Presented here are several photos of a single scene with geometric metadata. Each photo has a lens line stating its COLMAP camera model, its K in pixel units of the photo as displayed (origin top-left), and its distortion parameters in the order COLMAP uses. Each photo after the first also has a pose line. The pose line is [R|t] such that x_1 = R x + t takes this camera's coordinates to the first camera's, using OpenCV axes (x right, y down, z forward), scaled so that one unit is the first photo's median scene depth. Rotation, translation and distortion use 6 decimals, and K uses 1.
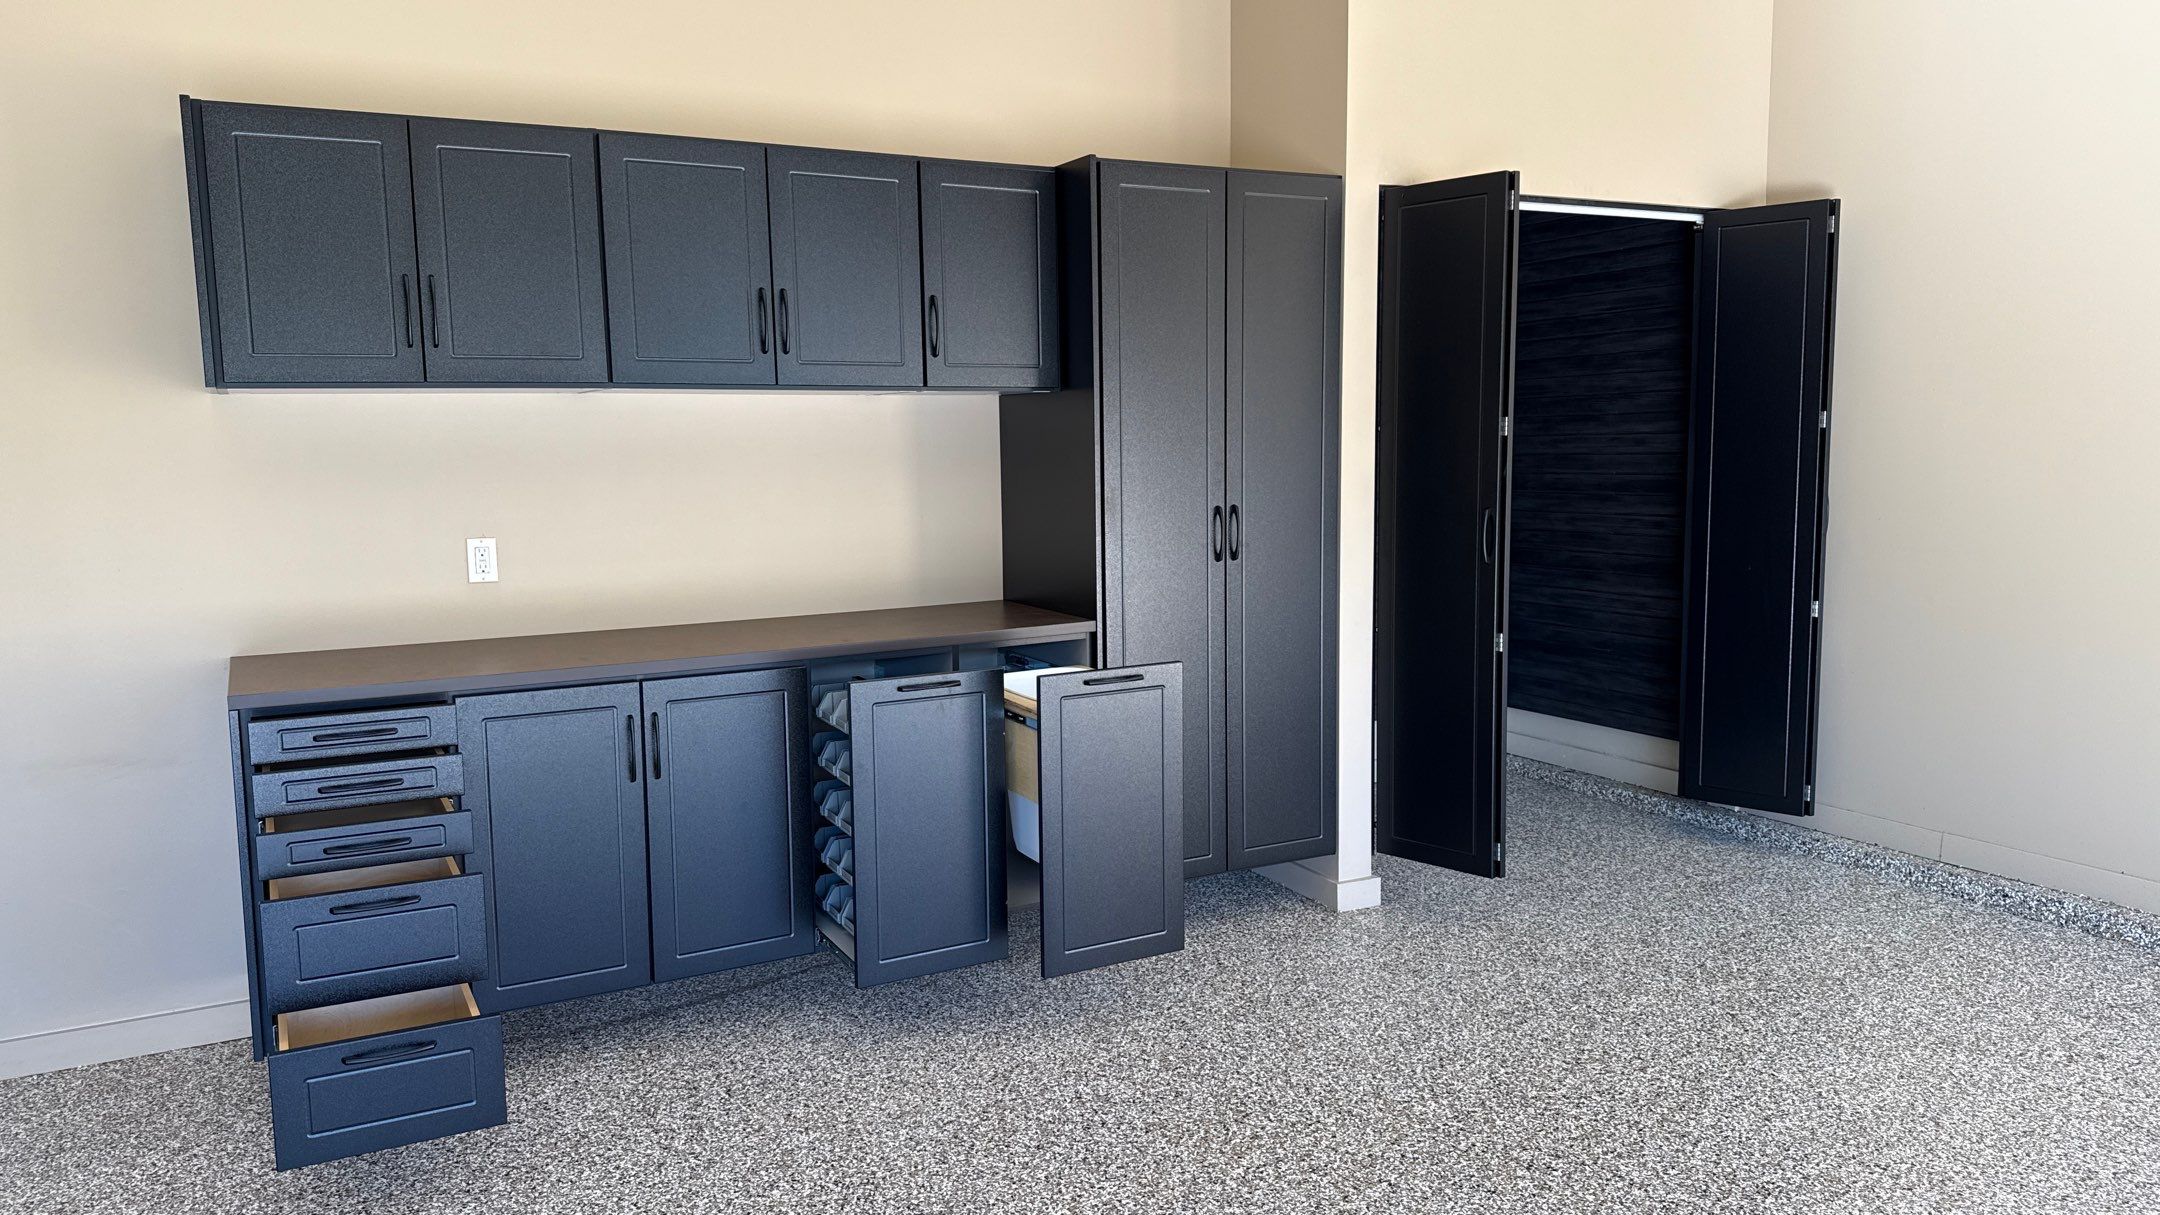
lens RADIAL K [[1519.3, 0, 1074.6], [0, 1519.3, 616.2], [0, 0, 1]] dist [0.061112, -0.090992]
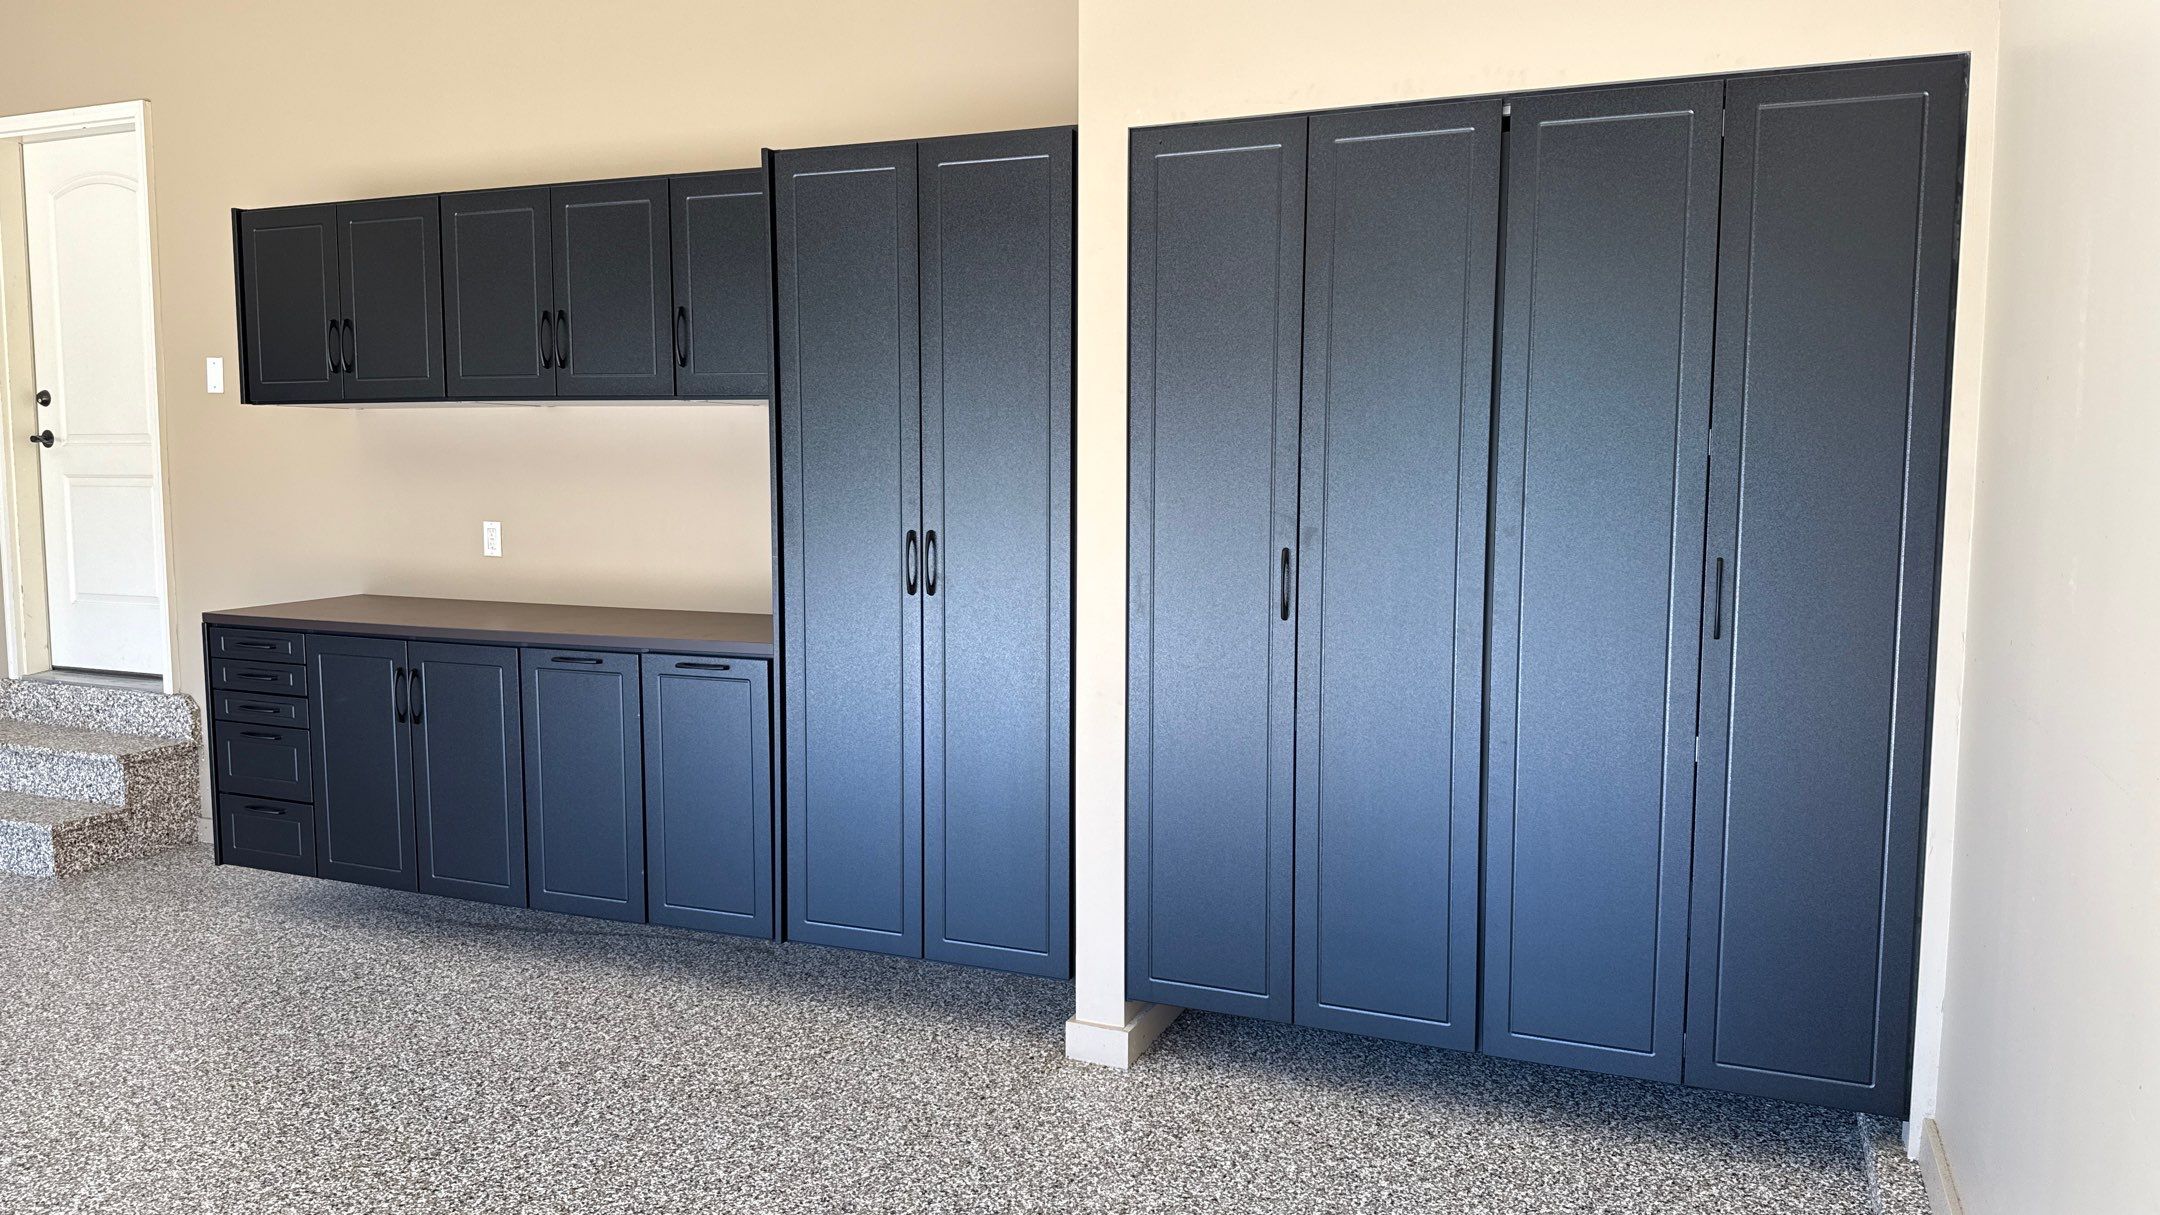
lens RADIAL K [[1519.3, 0, 1070.6], [0, 1519.3, 600.9], [0, 0, 1]] dist [0.061112, -0.090992]
pose [[0.623432, 0.090610, -0.776610, 0.834796], [-0.107951, 0.993725, 0.029283, -0.068920], [0.774390, 0.065580, 0.629301, 0.537242]]
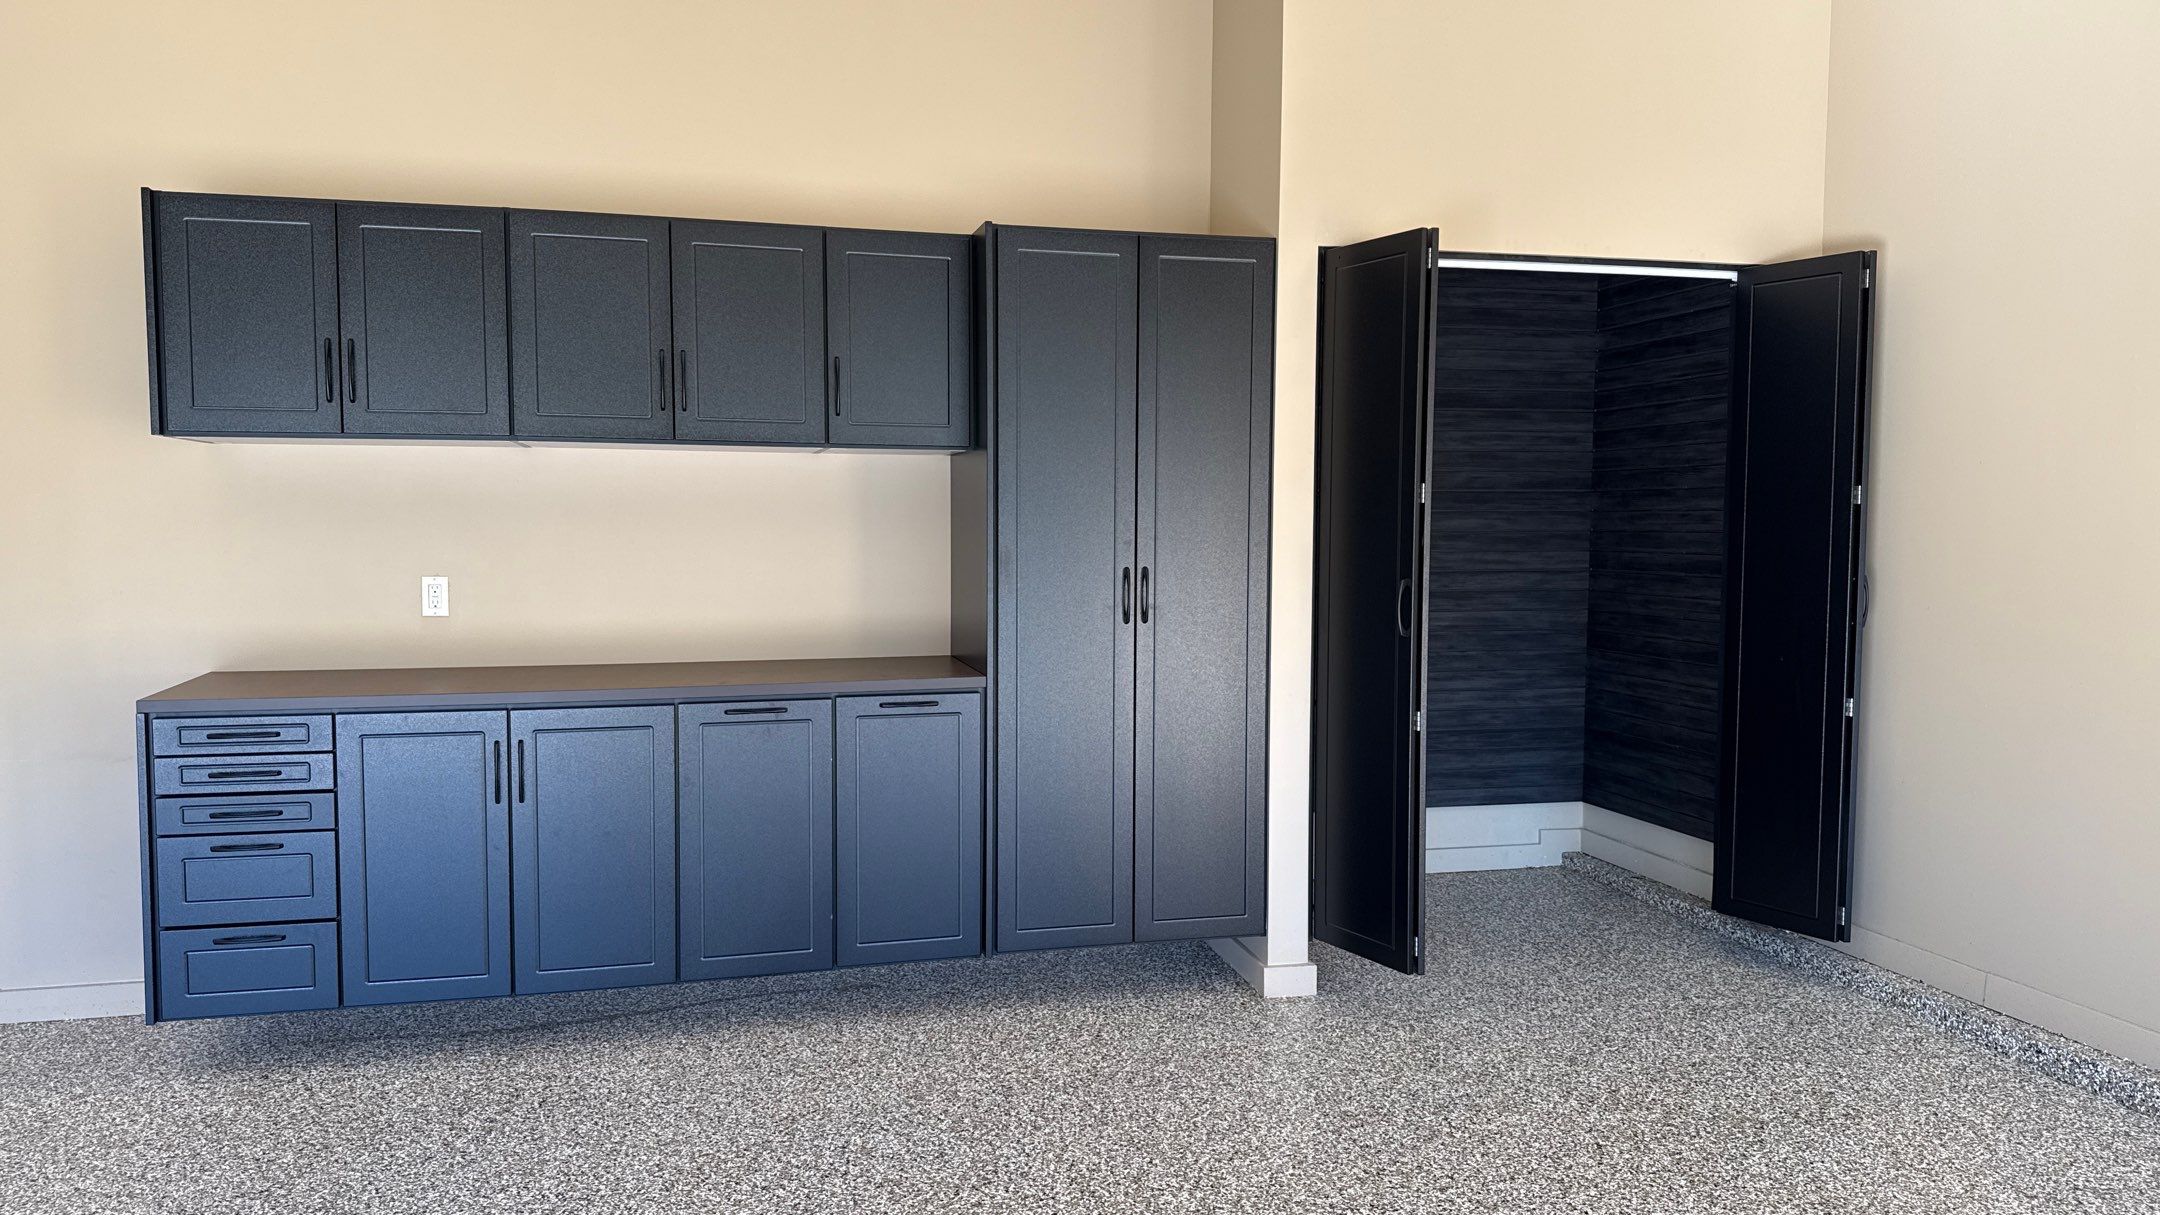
lens RADIAL K [[1519.3, 0, 1072.1], [0, 1519.3, 610.7], [0, 0, 1]] dist [0.061112, -0.090992]
pose [[0.970691, 0.034724, -0.237811, 0.300172], [-0.047925, 0.997601, -0.049954, 0.006473], [0.235506, 0.059887, 0.970026, 0.033962]]
